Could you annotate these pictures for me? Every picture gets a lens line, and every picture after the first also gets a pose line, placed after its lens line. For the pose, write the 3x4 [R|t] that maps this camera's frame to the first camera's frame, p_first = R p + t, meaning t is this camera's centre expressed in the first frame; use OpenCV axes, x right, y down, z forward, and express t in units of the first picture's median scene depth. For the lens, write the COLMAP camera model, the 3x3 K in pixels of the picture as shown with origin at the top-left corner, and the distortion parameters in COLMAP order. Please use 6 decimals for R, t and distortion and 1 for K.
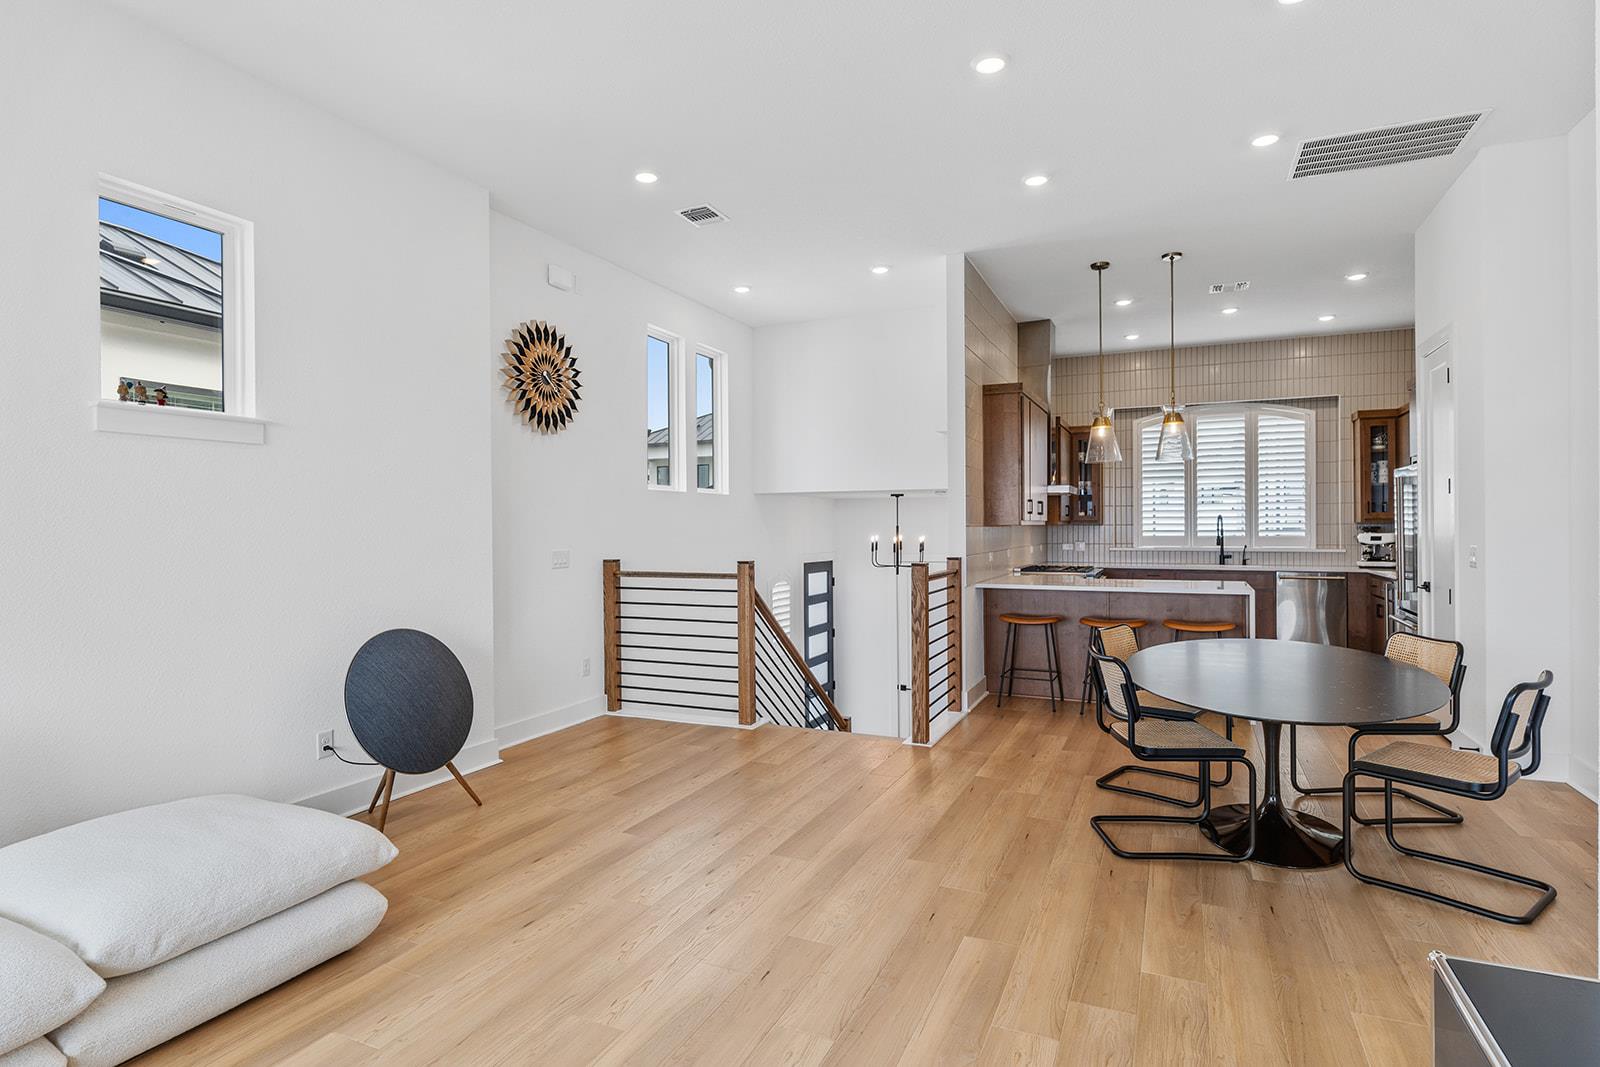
lens RADIAL K [[839.6, 0, 787.3], [0, 839.6, 528.7], [0, 0, 1]] dist [0.014687, -0.015165]
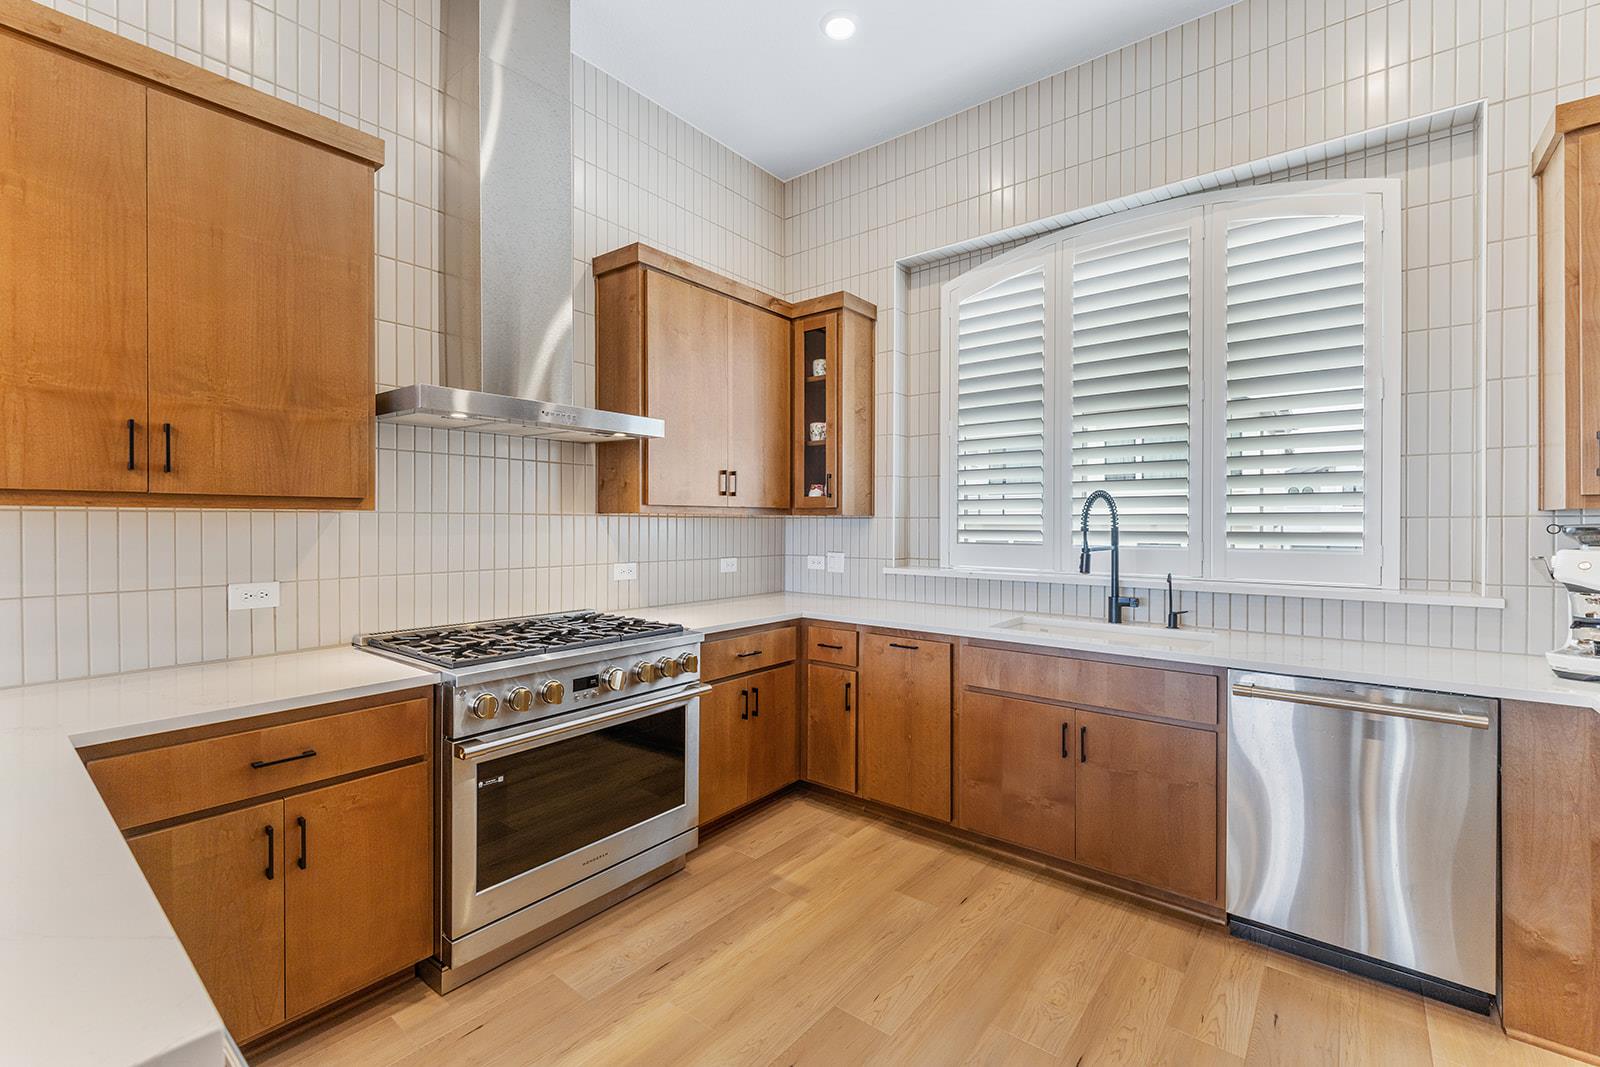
lens RADIAL K [[684.5, 0, 800.8], [0, 684.5, 525.2], [0, 0, 1]] dist [0.008001, -0.006556]
pose [[0.971466, 0.009105, -0.237002, 0.489811], [-0.009141, 0.999958, 0.000948, -0.000297], [0.237001, 0.001246, 0.971509, 0.722259]]
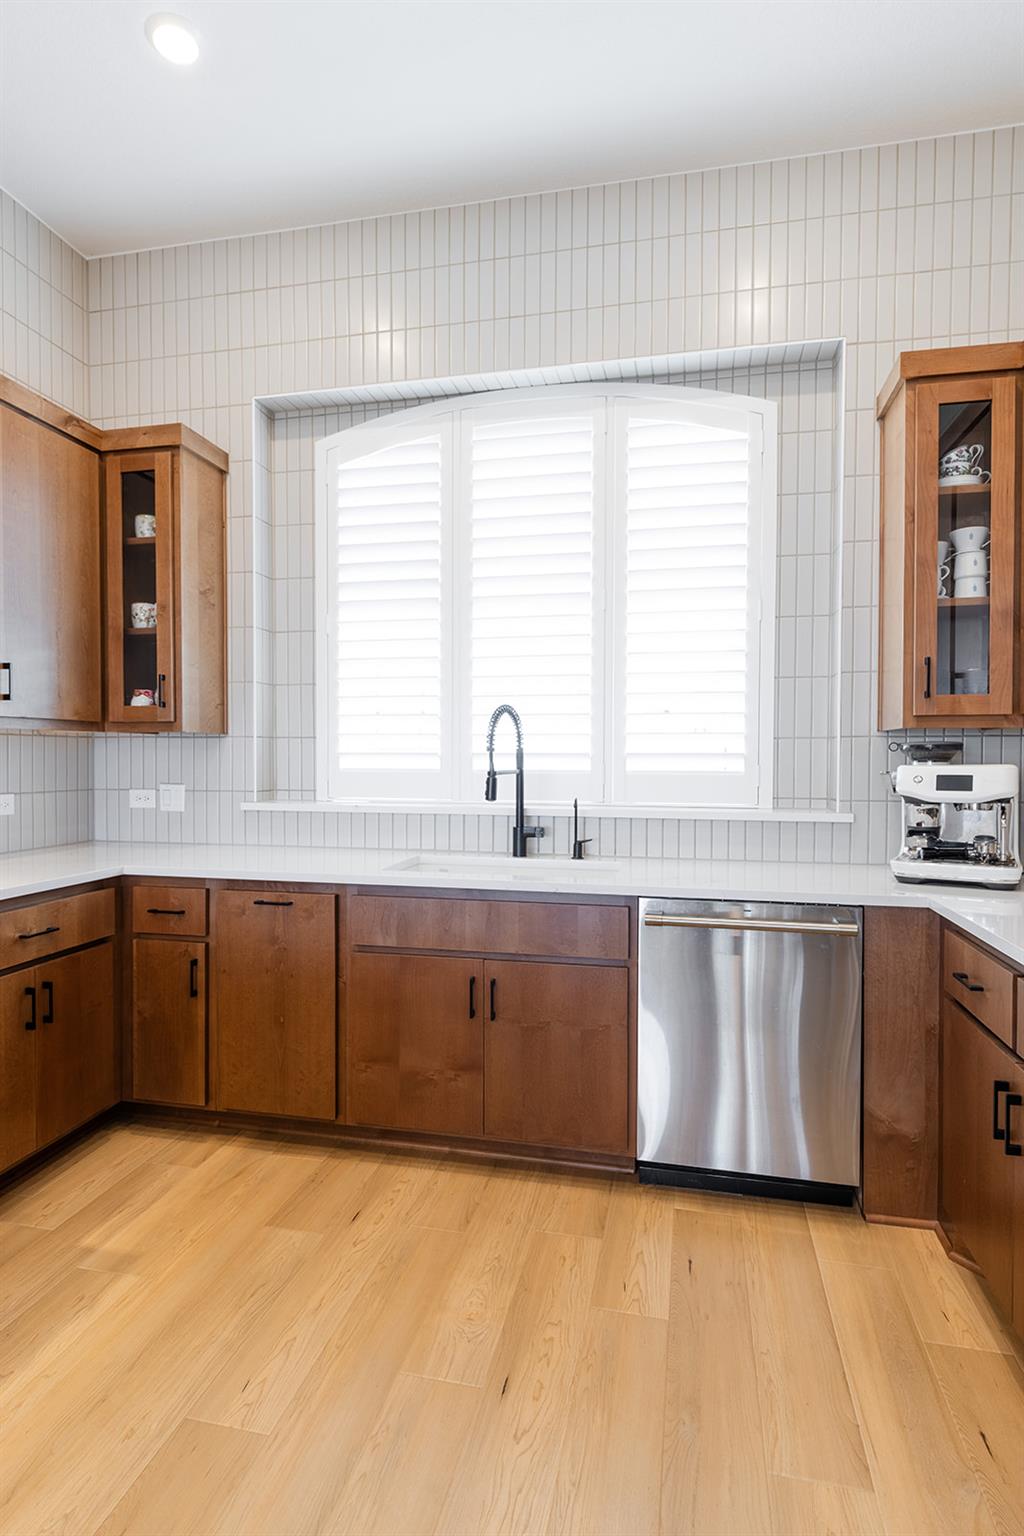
lens RADIAL K [[806.0, 0, 514.2], [0, 806.0, 775.5], [0, 0, 1]] dist [0.014687, -0.015165]
pose [[0.975800, 0.004532, 0.218617, 0.481723], [-0.008697, 0.999798, 0.018093, 0.005200], [-0.218491, -0.019556, 0.975643, 0.747643]]
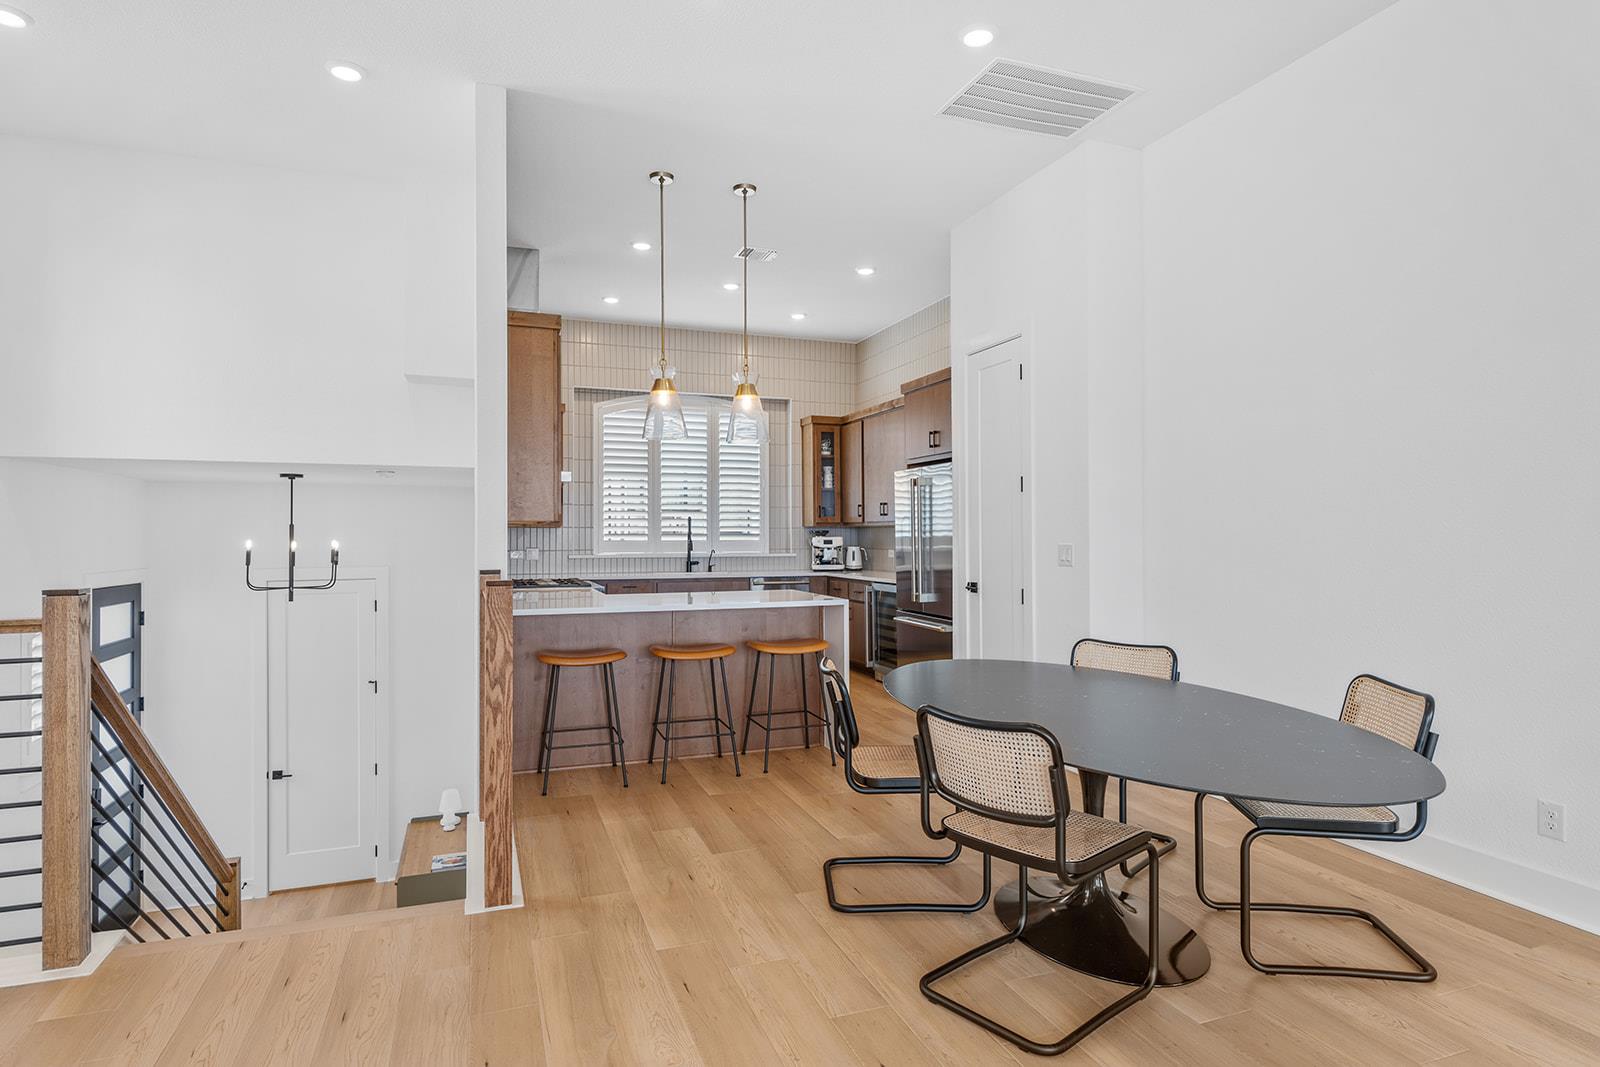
lens RADIAL K [[871.8, 0, 796.8], [0, 871.8, 527.8], [0, 0, 1]] dist [0.020563, -0.018559]
pose [[0.706129, 0.009978, 0.708013, -0.071487], [-0.000388, 0.999906, -0.013705, 0.008635], [-0.708083, 0.009403, 0.706066, 0.277335]]
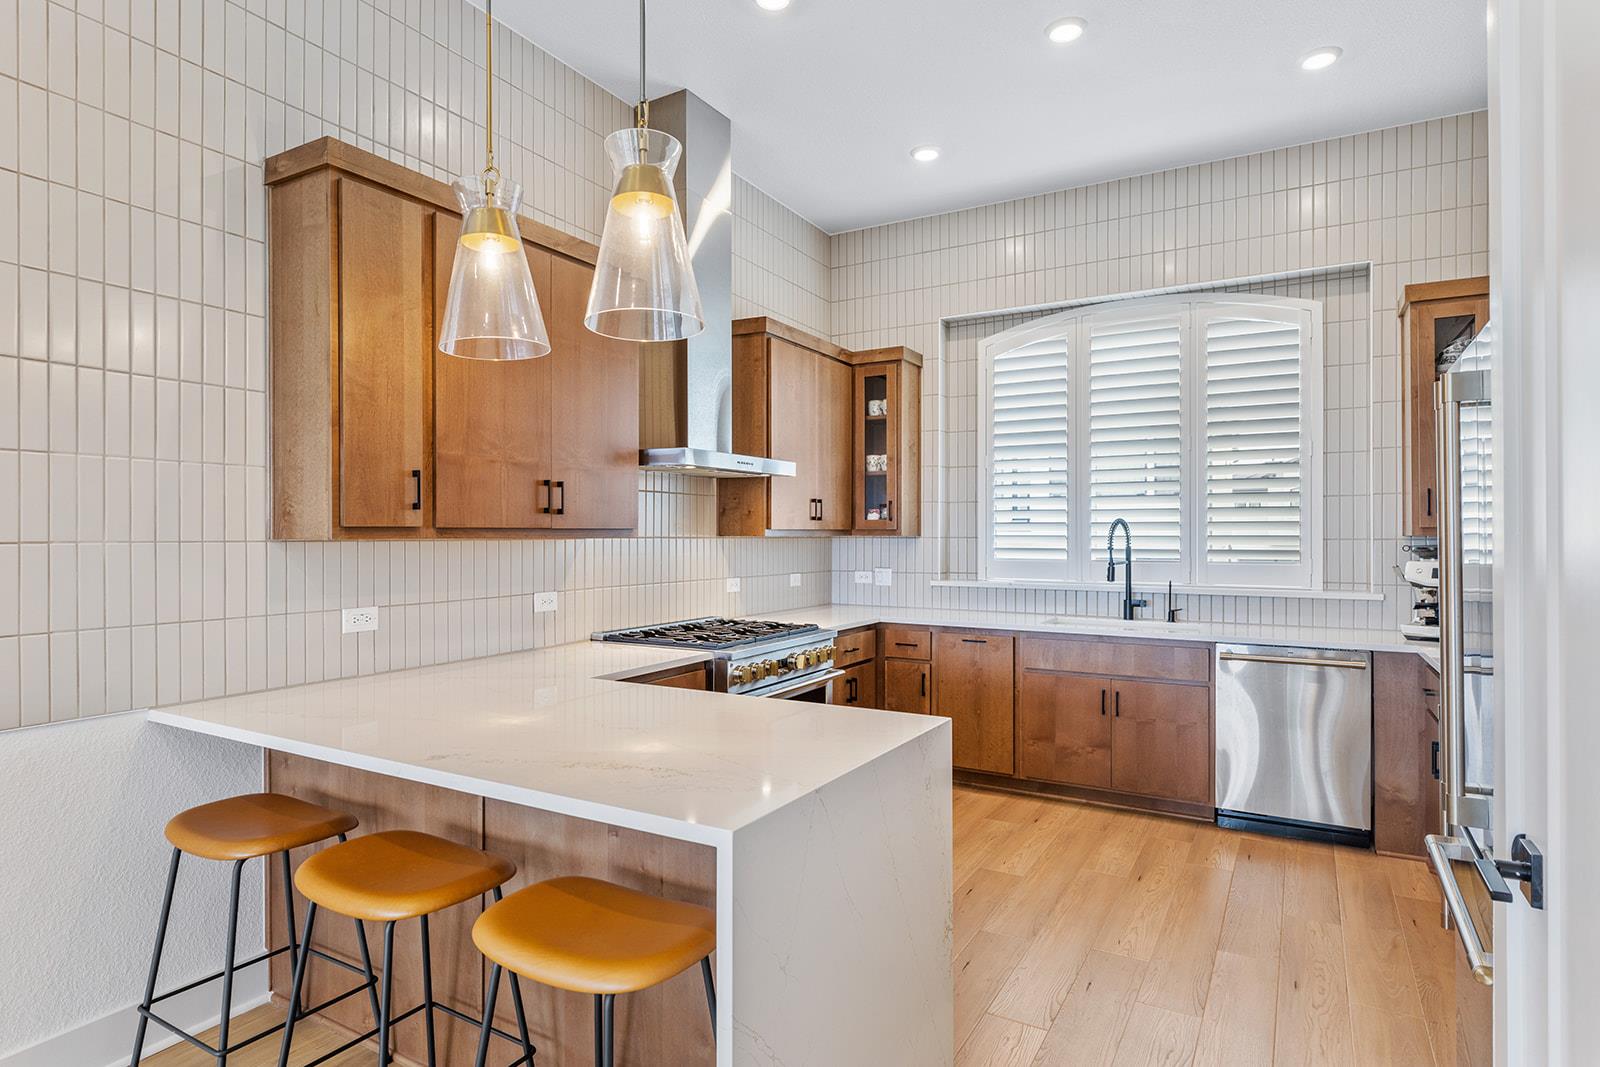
lens RADIAL K [[867.7, 0, 785.0], [0, 867.7, 534.1], [0, 0, 1]] dist [-0.004382, -0.002657]
pose [[0.995035, 0.006349, -0.099323, 0.396797], [-0.006707, 0.999972, -0.003274, -0.004809], [0.099299, 0.003924, 0.995050, 0.513314]]
